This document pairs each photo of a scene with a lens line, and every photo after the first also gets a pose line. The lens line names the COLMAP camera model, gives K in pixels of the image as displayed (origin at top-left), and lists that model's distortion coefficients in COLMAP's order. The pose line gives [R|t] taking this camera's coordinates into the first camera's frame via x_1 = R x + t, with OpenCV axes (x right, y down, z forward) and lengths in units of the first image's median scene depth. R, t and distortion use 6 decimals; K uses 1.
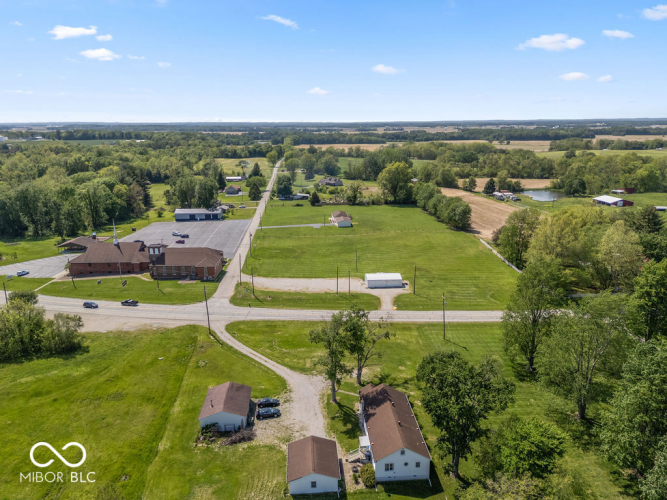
lens RADIAL K [[490.2, 0, 333.5], [0, 490.2, 250.0], [0, 0, 1]] dist [0.089220, -0.095140]
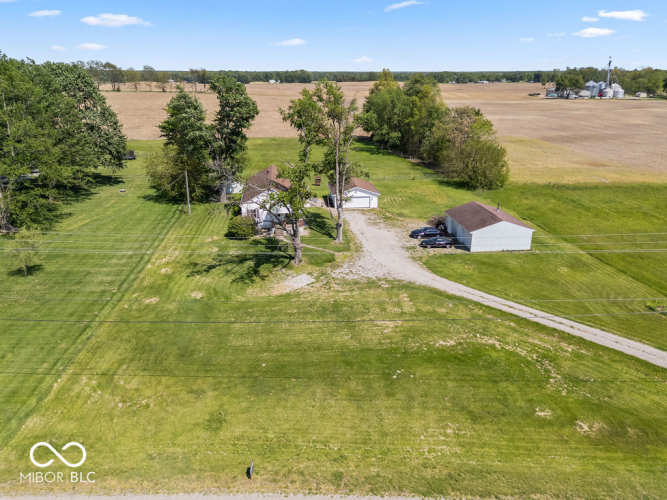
lens RADIAL K [[490.2, 0, 333.5], [0, 490.2, 250.0], [0, 0, 1]] dist [0.089220, -0.095140]
pose [[-0.999384, 0.017010, -0.030682, 0.025732], [-0.003267, 0.825646, 0.564179, -0.053485], [0.034929, 0.563932, -0.825082, 1.368956]]
